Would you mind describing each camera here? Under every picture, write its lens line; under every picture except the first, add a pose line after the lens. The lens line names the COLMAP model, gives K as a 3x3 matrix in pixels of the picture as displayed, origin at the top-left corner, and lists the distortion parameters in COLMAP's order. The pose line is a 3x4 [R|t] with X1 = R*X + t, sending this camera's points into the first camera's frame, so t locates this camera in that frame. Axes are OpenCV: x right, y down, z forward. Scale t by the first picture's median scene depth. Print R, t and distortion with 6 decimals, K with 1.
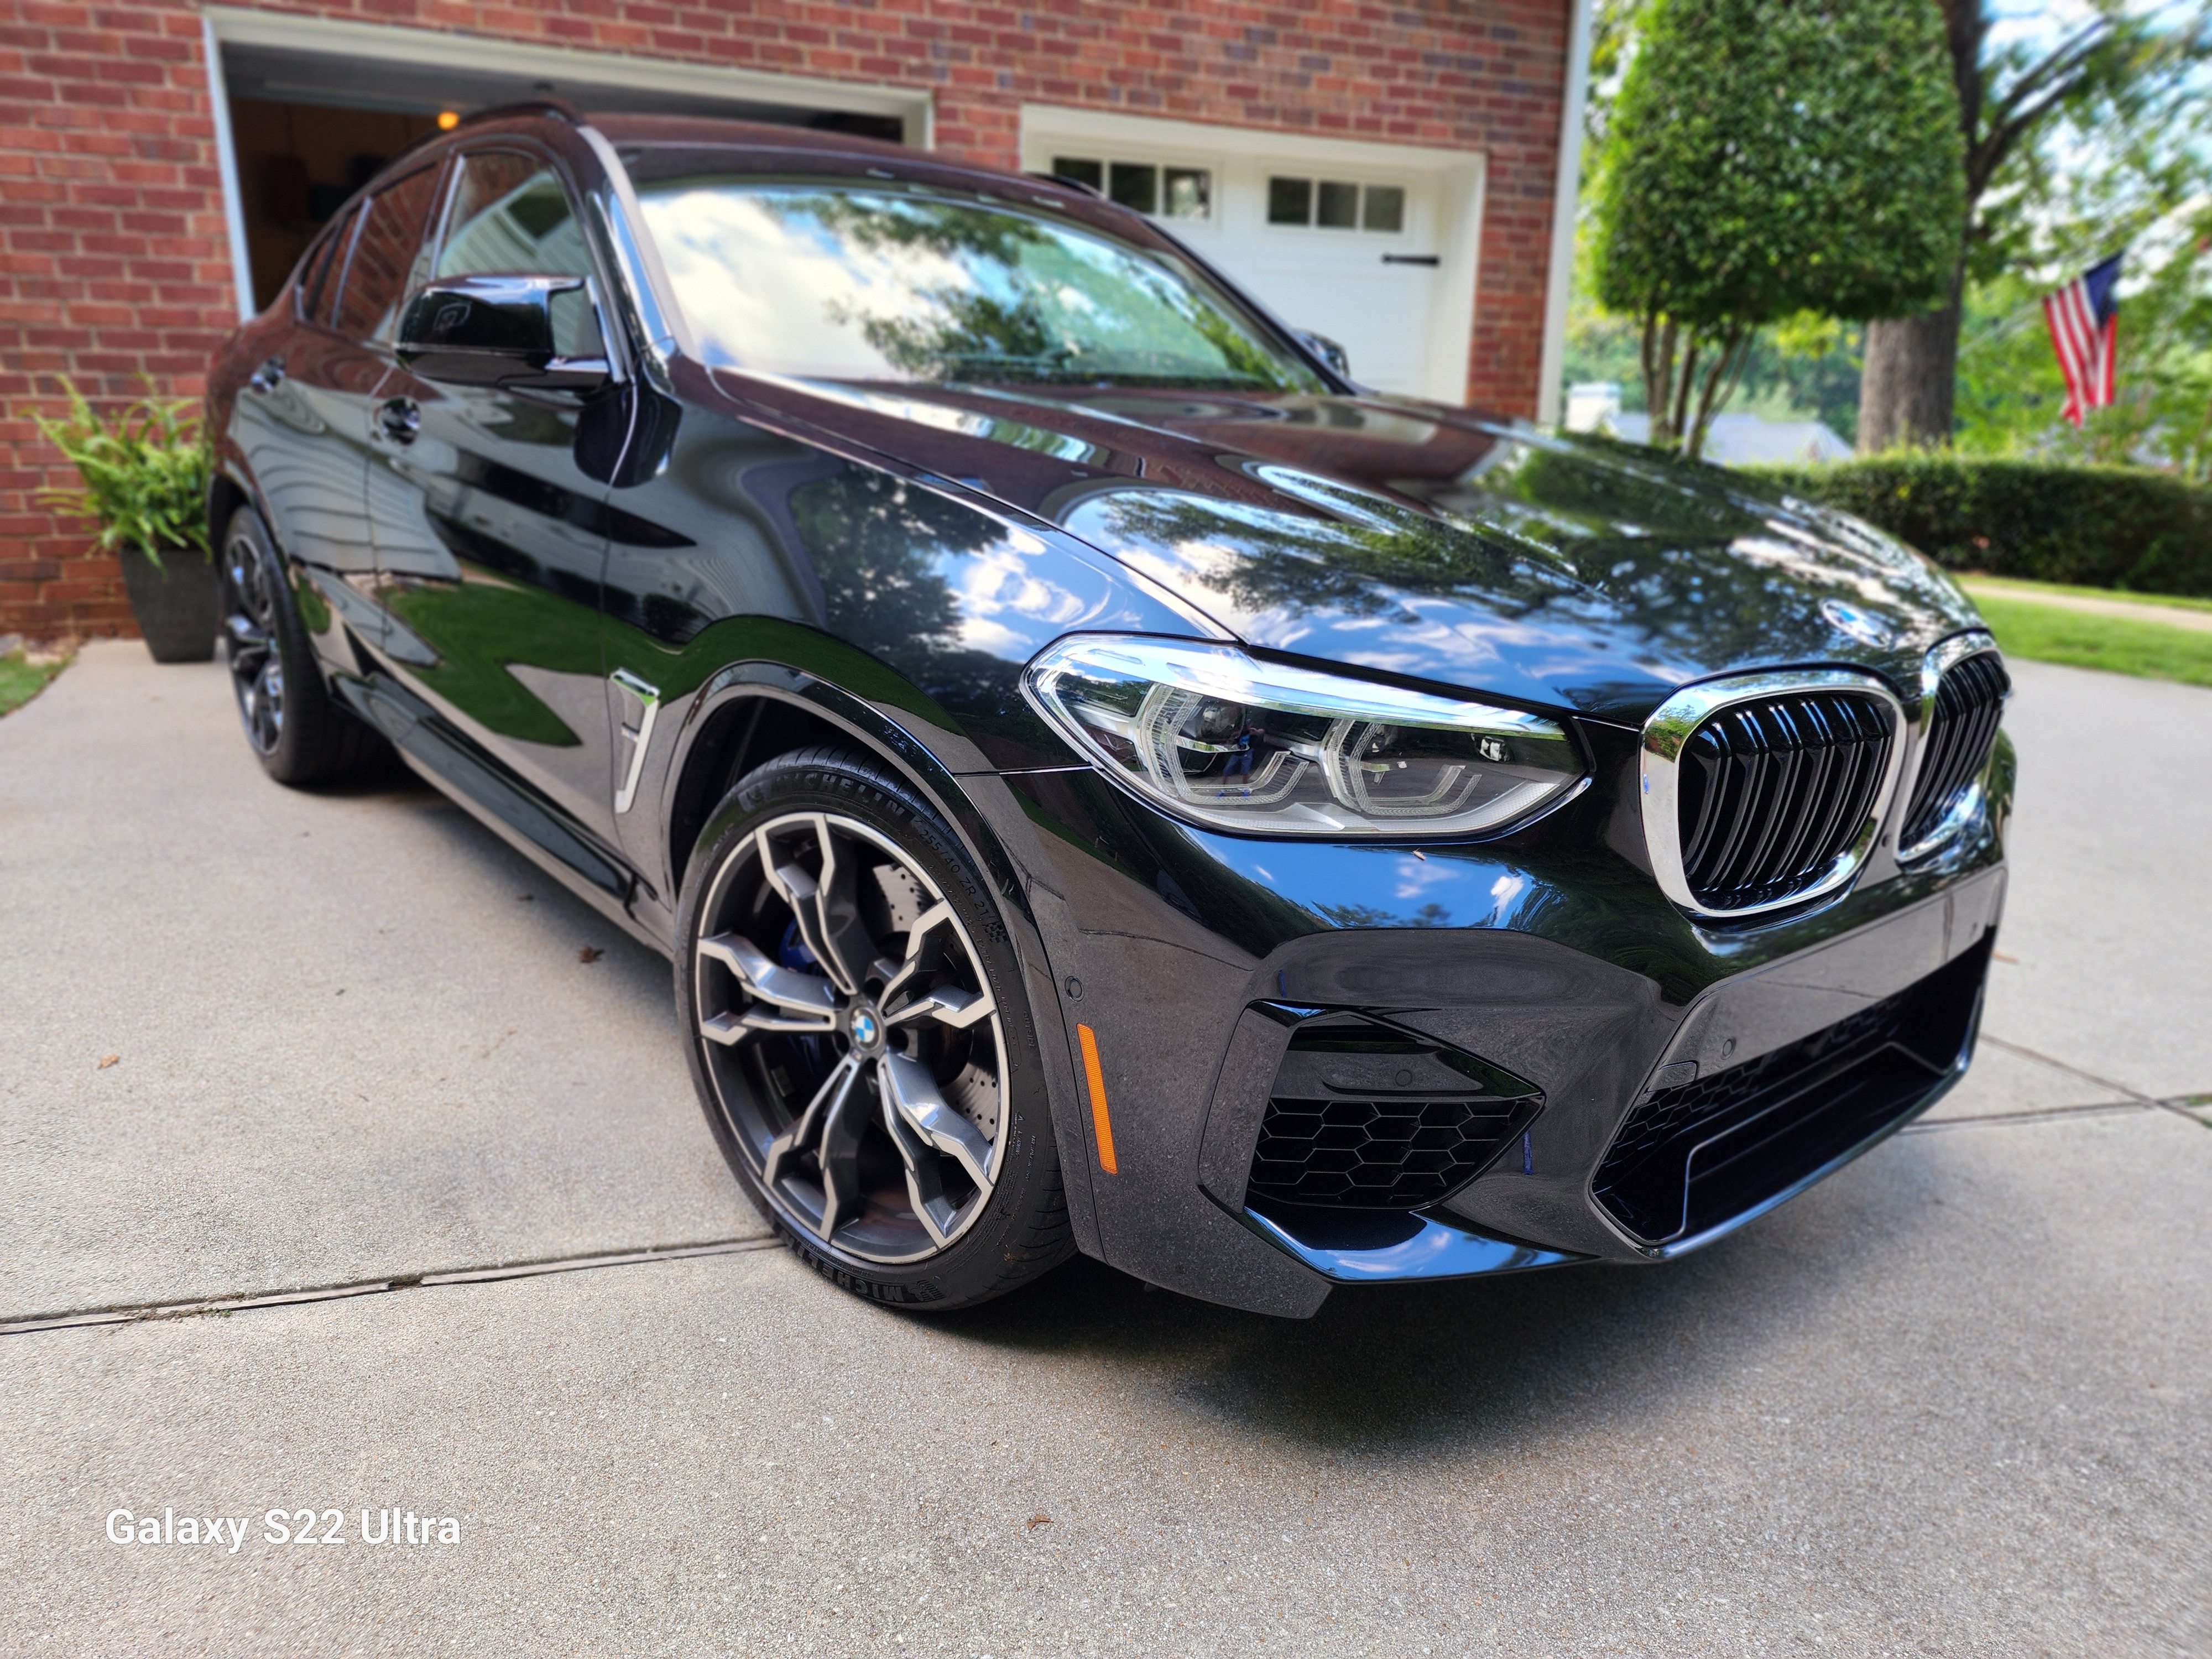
lens RADIAL K [[1557.7, 0, 1095.3], [0, 1557.7, 799.9], [0, 0, 1]] dist [0.093228, -0.100729]
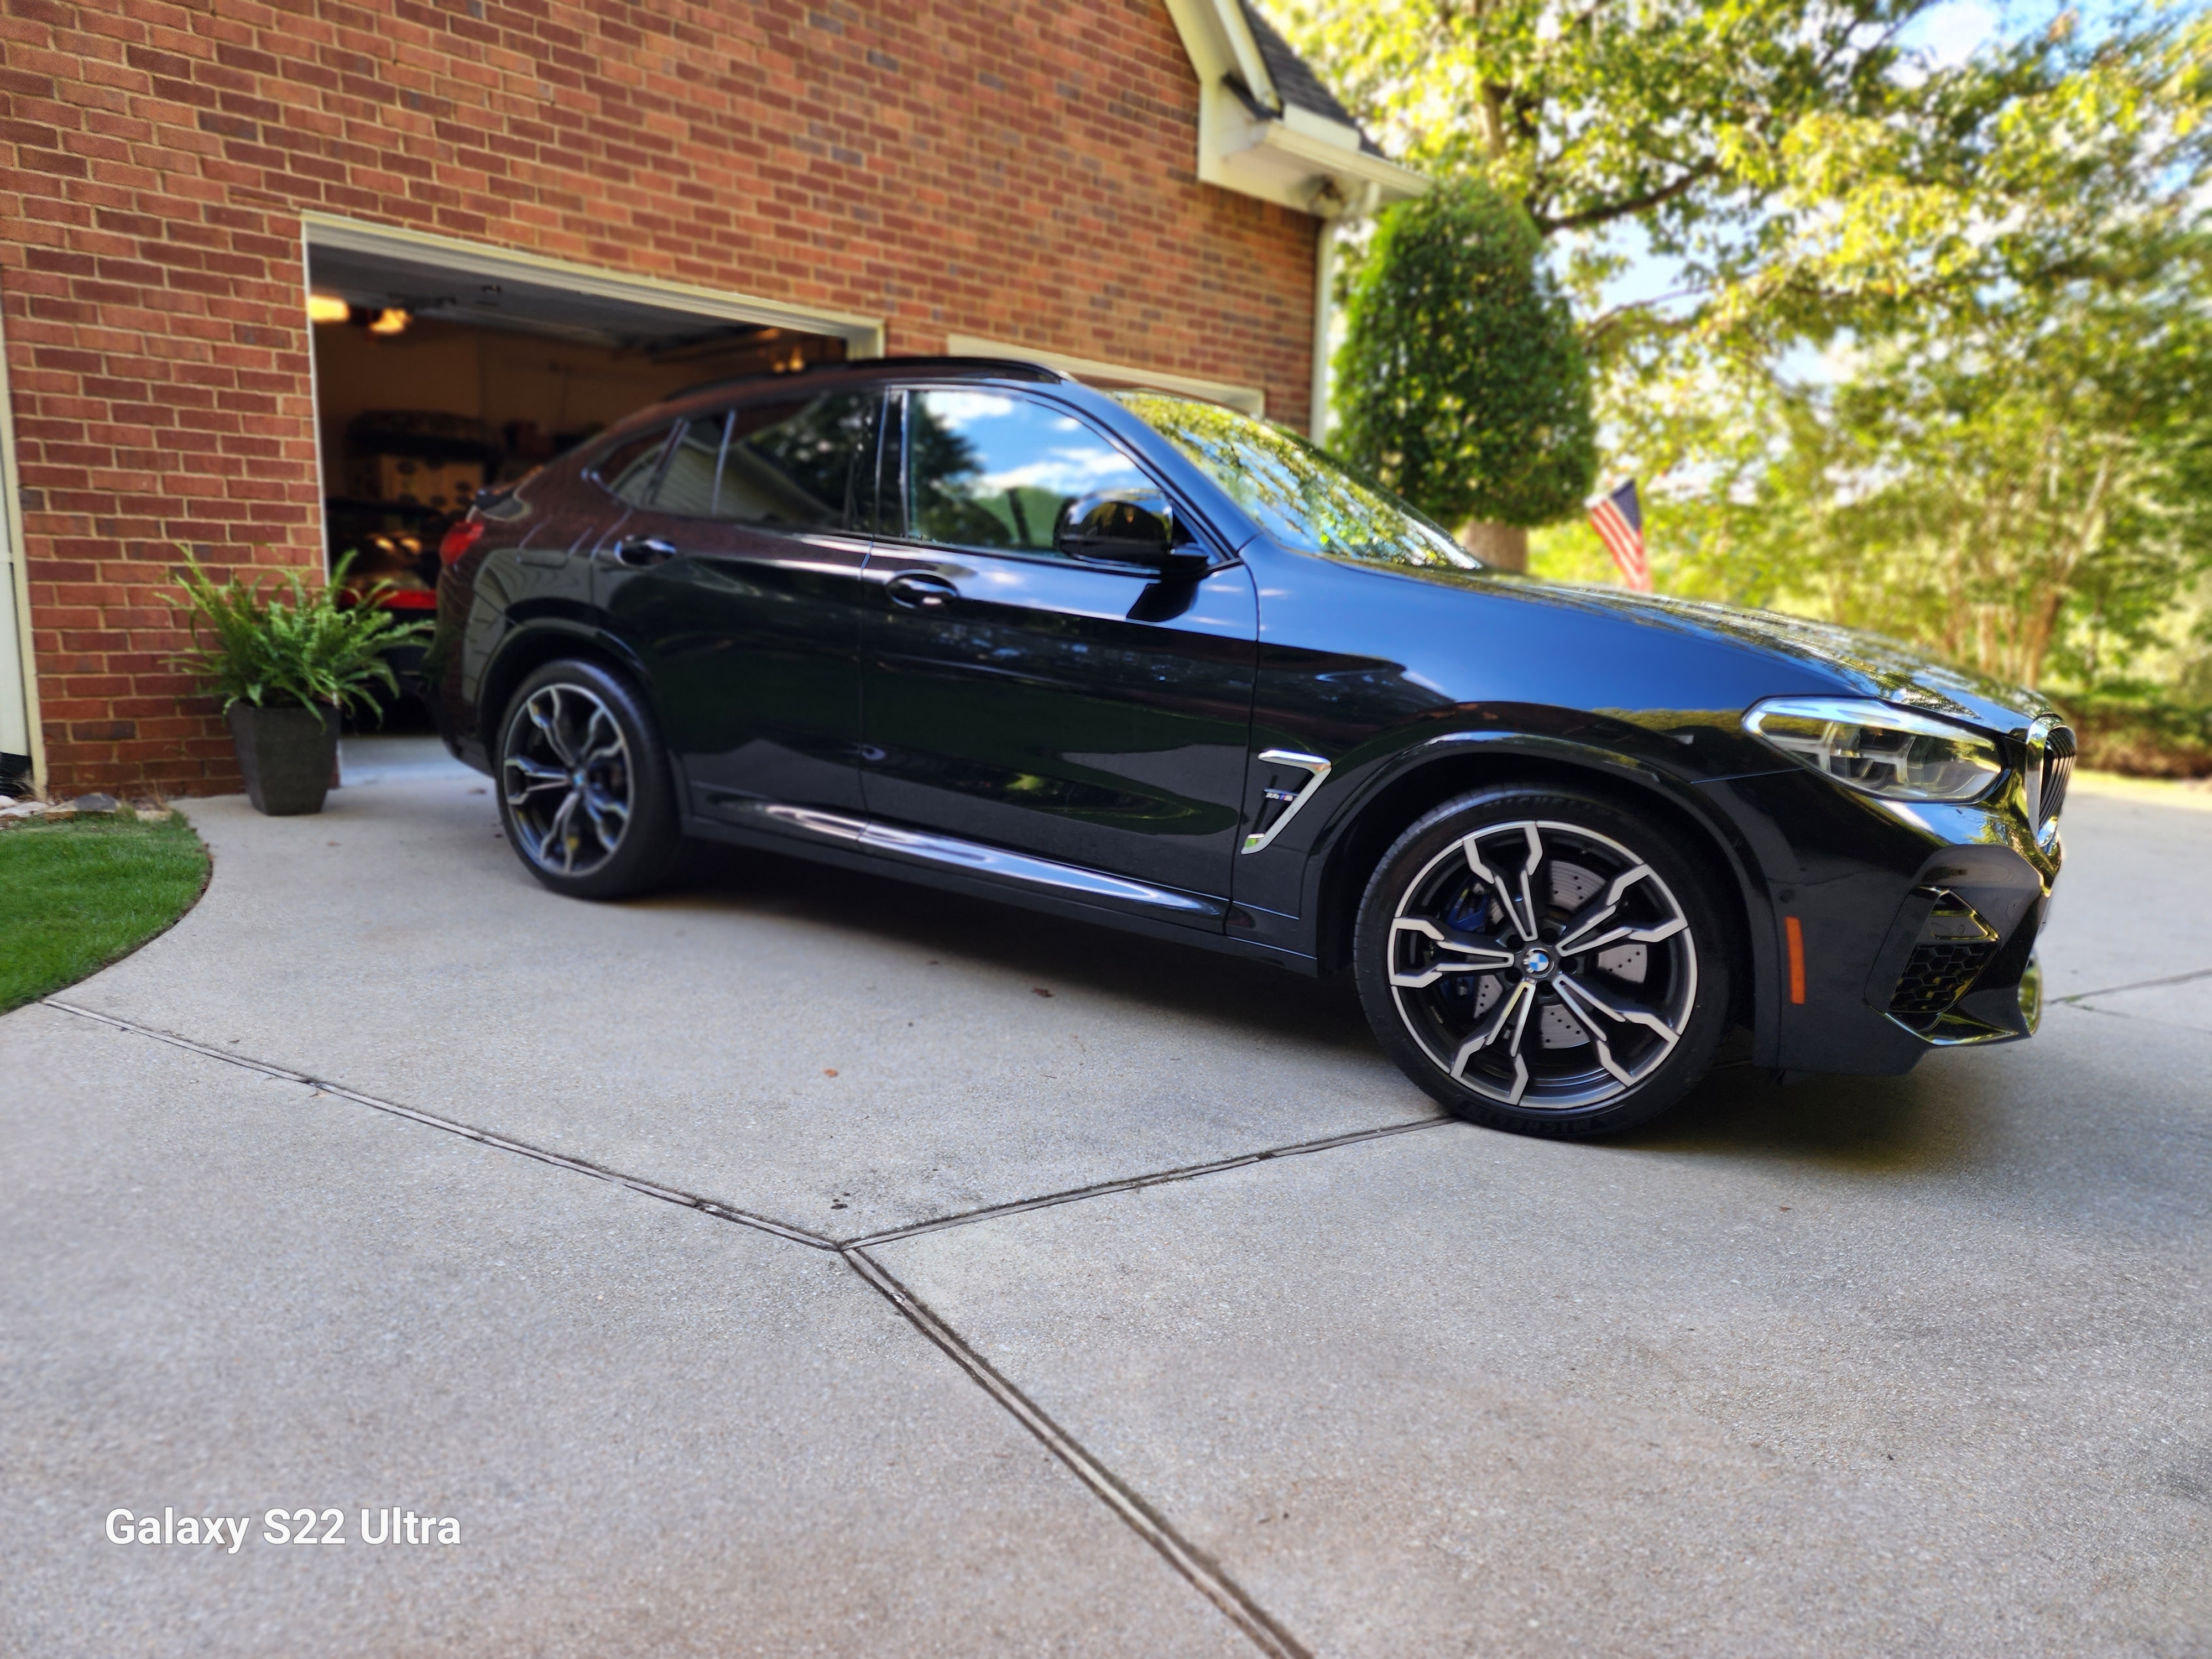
lens RADIAL K [[1557.7, 0, 1095.3], [0, 1557.7, 799.9], [0, 0, 1]] dist [0.093228, -0.100729]
pose [[0.950818, -0.031321, 0.308162, -0.385405], [0.065411, 0.992742, -0.100924, 0.042239], [-0.302764, 0.116117, 0.945966, -0.136817]]
